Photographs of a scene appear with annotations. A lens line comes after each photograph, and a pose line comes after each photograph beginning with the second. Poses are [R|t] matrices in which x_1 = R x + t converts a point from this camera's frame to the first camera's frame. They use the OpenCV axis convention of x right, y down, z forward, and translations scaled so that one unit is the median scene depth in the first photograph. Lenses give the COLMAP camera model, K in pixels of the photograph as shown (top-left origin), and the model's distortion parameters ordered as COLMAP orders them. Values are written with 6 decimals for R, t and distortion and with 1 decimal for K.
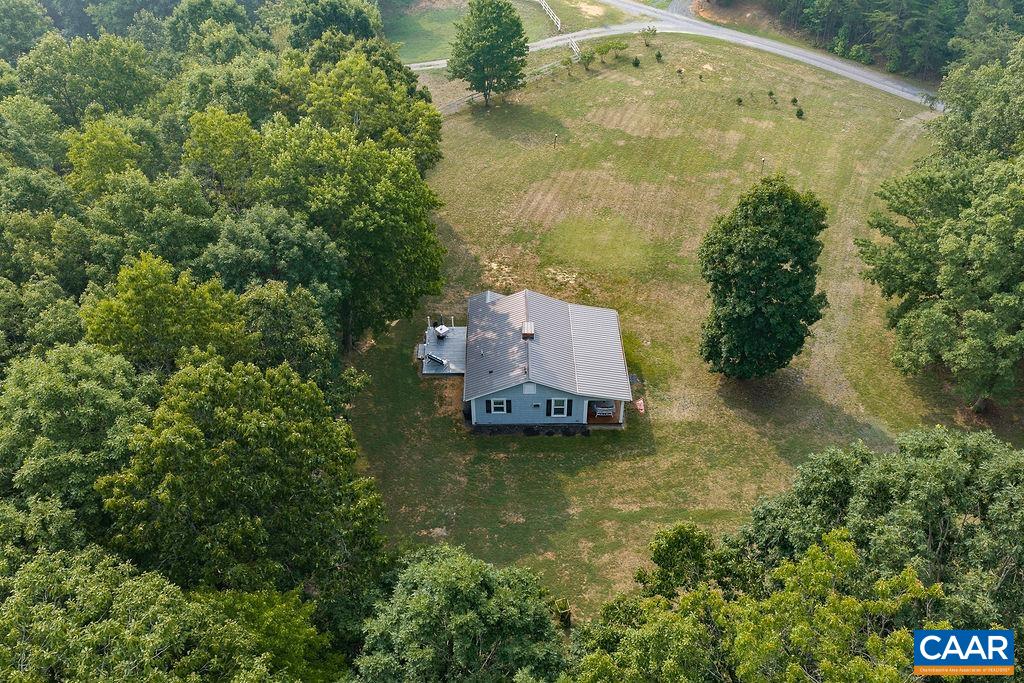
lens RADIAL K [[843.3, 0, 510.1], [0, 843.3, 340.5], [0, 0, 1]] dist [0.005401, -0.007742]
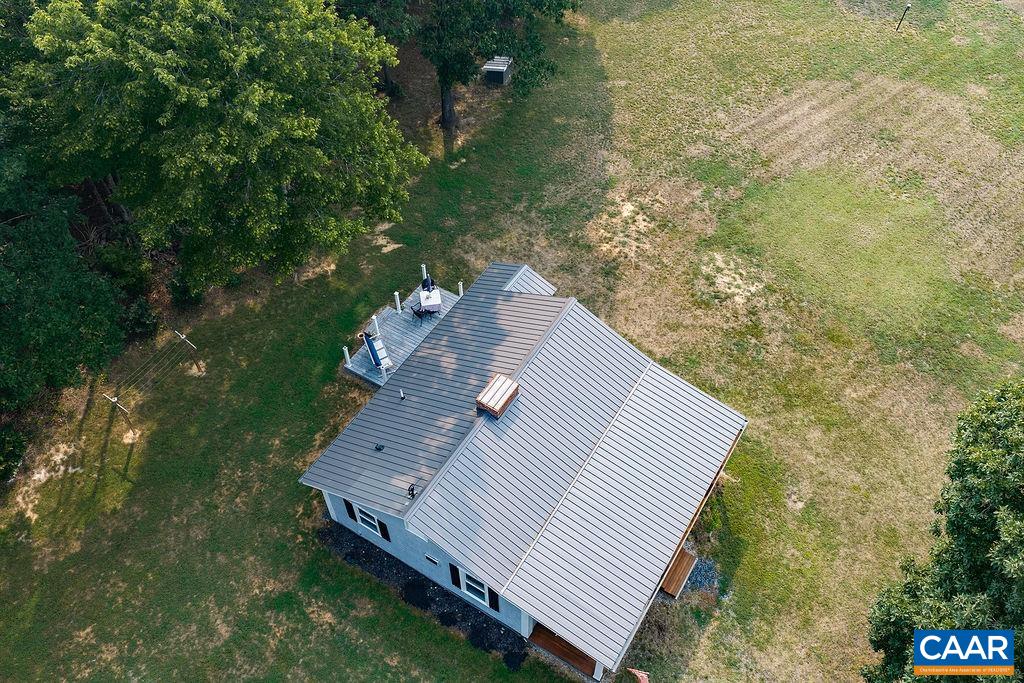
lens RADIAL K [[843.3, 0, 515.0], [0, 843.3, 345.1], [0, 0, 1]] dist [0.005401, -0.007742]
pose [[0.846237, 0.416072, -0.332817, 0.158106], [-0.342153, 0.903198, 0.259161, -0.147297], [0.408429, -0.105437, 0.906680, 0.564420]]
